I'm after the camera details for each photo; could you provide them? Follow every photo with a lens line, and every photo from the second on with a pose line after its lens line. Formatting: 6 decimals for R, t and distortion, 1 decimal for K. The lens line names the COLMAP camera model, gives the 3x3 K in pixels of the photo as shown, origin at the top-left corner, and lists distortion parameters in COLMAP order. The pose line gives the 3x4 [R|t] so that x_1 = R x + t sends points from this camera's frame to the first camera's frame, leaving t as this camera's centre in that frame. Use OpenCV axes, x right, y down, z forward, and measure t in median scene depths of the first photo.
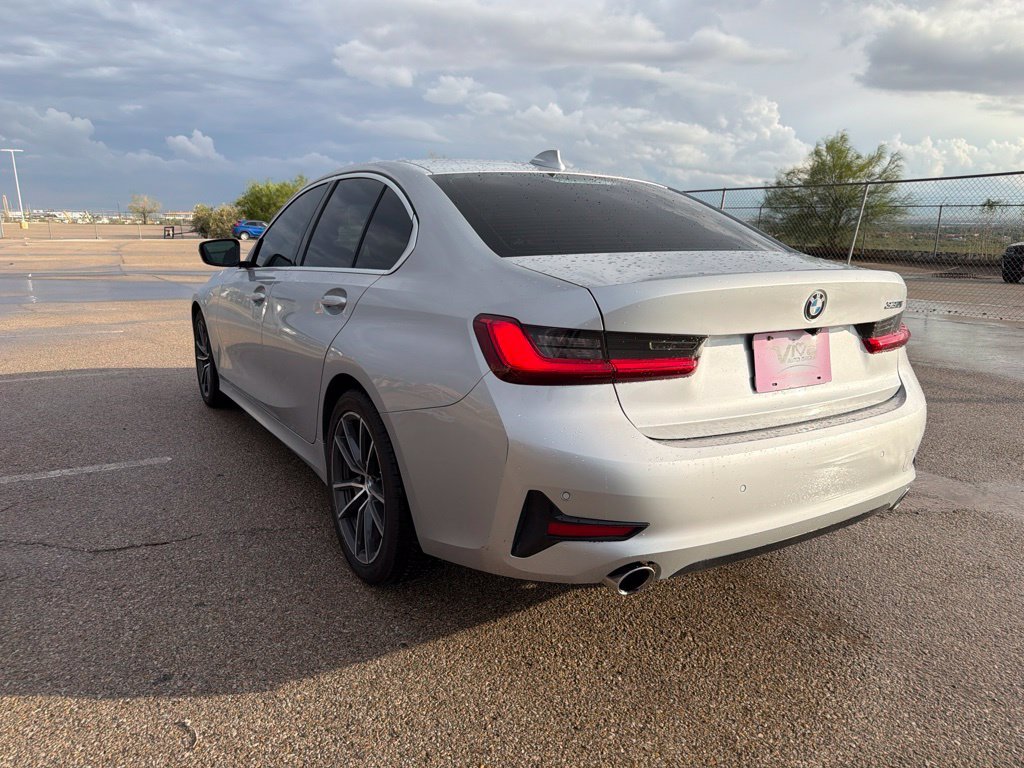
lens RADIAL K [[750.5, 0, 519.8], [0, 750.5, 407.6], [0, 0, 1]] dist [0.001497, -0.005544]
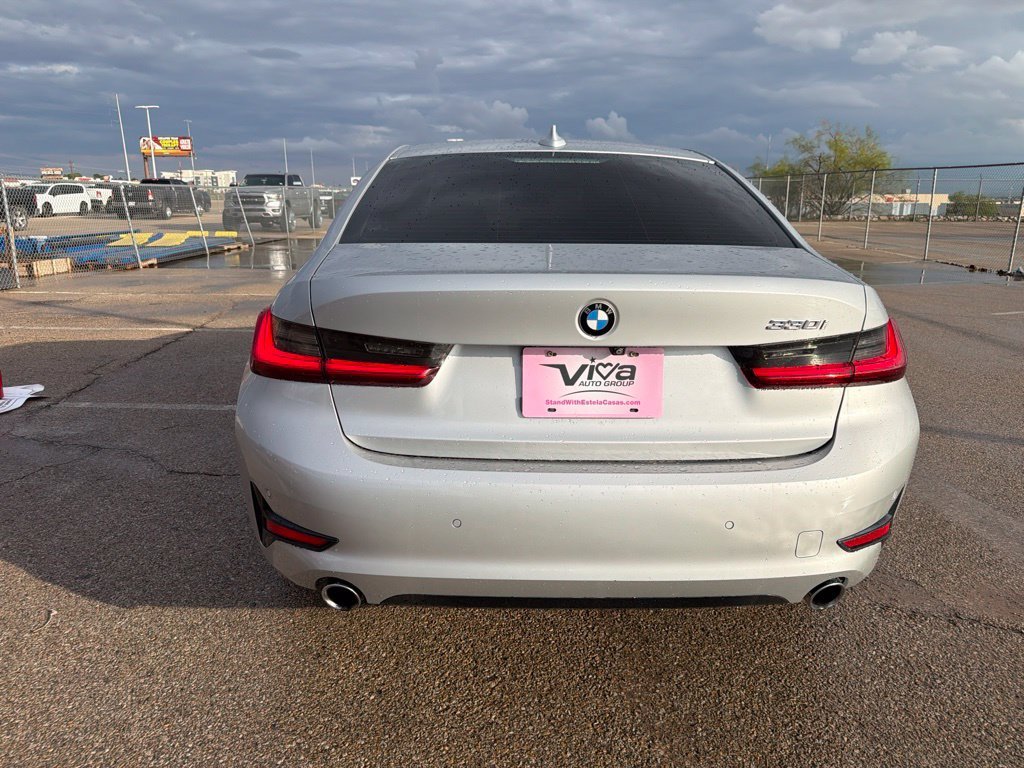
lens RADIAL K [[736.8, 0, 494.6], [0, 736.8, 414.6], [0, 0, 1]] dist [0.023477, -0.026728]
pose [[0.857222, 0.139713, -0.495631, 0.608634], [-0.118677, 0.990182, 0.073864, -0.070009], [0.501085, -0.004498, 0.865386, 0.243850]]
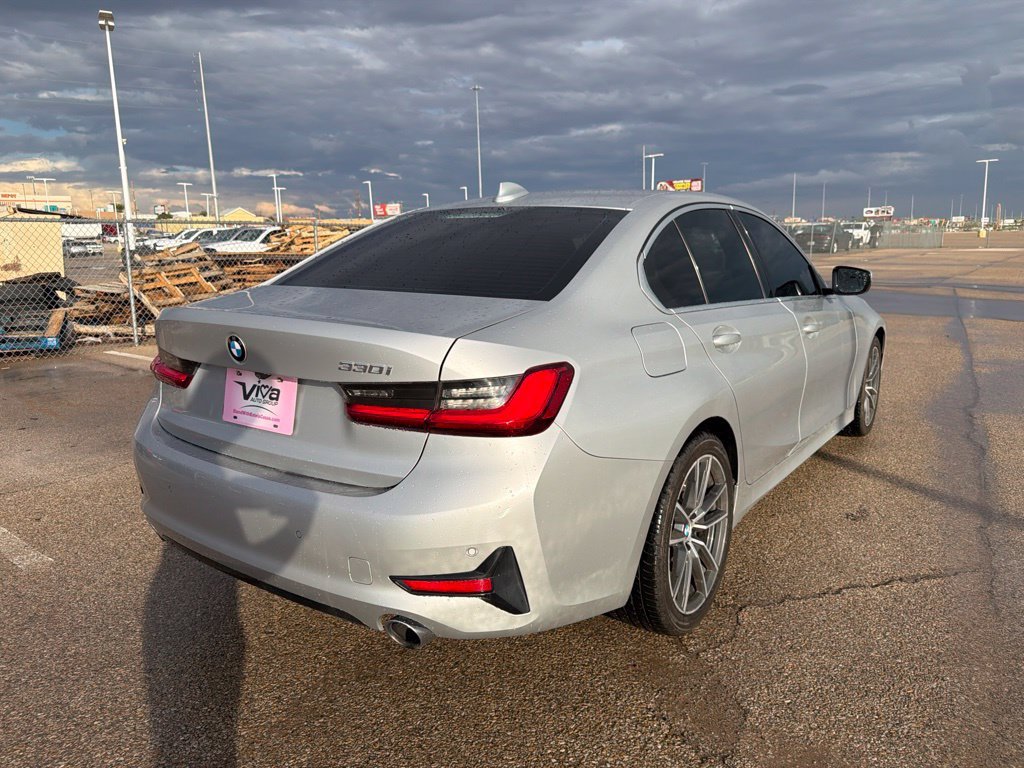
lens RADIAL K [[750.5, 0, 519.8], [0, 750.5, 407.6], [0, 0, 1]] dist [0.001497, -0.005544]
pose [[0.365432, 0.190993, -0.911033, 1.271795], [-0.197790, 0.972306, 0.124501, -0.224610], [0.909581, 0.134697, 0.393088, 0.840705]]
